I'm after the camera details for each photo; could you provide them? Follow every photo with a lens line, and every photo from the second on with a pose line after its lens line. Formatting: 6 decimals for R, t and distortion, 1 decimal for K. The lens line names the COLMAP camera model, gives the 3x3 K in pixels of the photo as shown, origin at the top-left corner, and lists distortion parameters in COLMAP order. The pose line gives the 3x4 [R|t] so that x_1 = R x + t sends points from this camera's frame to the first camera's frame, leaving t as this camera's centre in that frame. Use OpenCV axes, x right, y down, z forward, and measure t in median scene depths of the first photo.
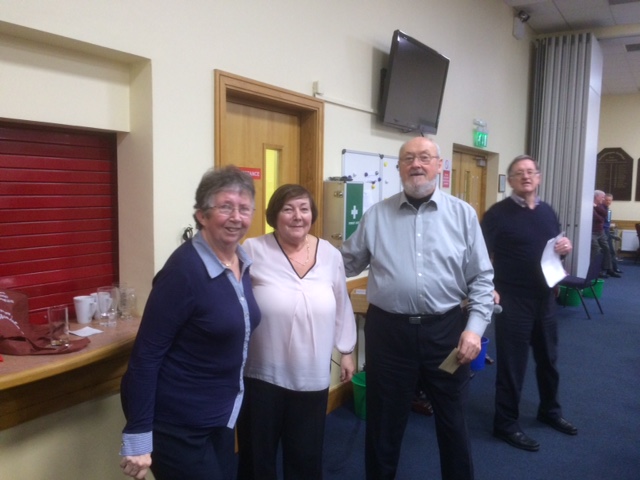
lens RADIAL K [[534.6, 0, 320.0], [0, 534.6, 240.0], [0, 0, 1]] dist [0.080483, -0.122883]
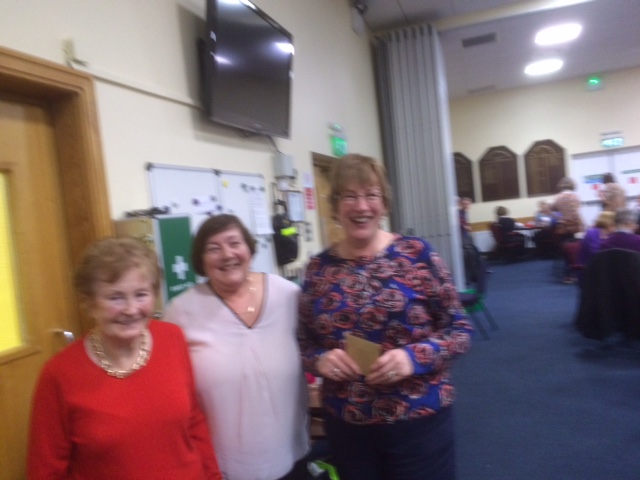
lens RADIAL K [[539.1, 0, 320.0], [0, 539.1, 240.0], [0, 0, 1]] dist [0.086475, -0.135558]
pose [[0.953909, -0.138658, 0.266144, 0.035919], [0.154212, 0.987293, -0.038353, -0.022914], [-0.257444, 0.077628, 0.963170, 0.258038]]
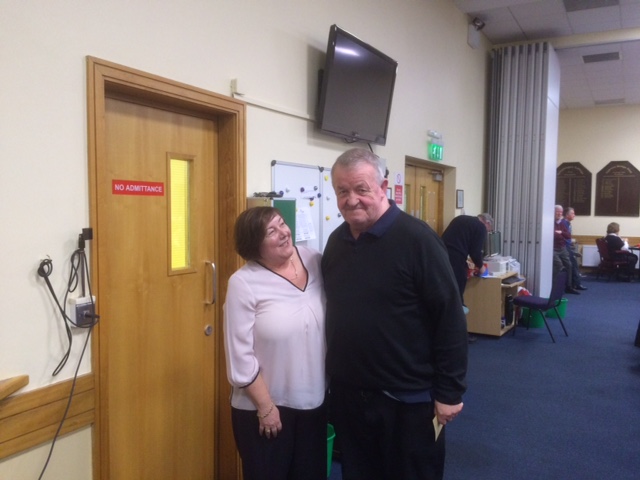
lens RADIAL K [[539.1, 0, 320.0], [0, 539.1, 240.0], [0, 0, 1]] dist [0.086475, -0.135558]
pose [[0.997892, -0.011754, 0.063822, 0.041787], [0.013724, 0.999440, -0.030517, -0.010051], [-0.063428, 0.031329, 0.997495, 0.093357]]
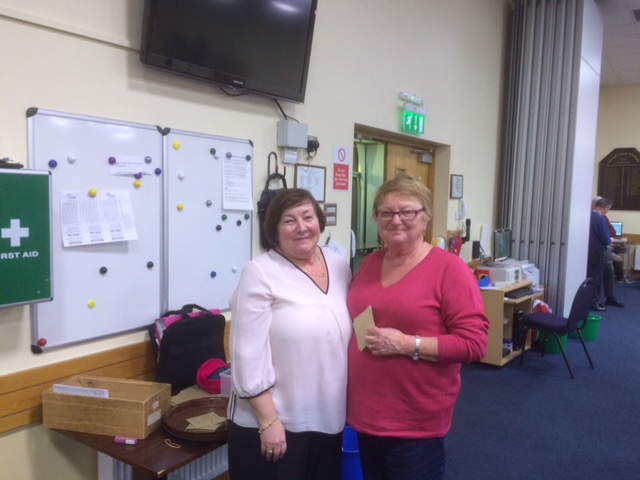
lens RADIAL K [[542.6, 0, 320.0], [0, 542.6, 240.0], [0, 0, 1]] dist [0.072547, -0.104709]
pose [[0.999576, 0.007690, -0.028098, 0.224635], [-0.008099, 0.999863, -0.014454, -0.025937], [0.027983, 0.014676, 0.999501, 0.328642]]
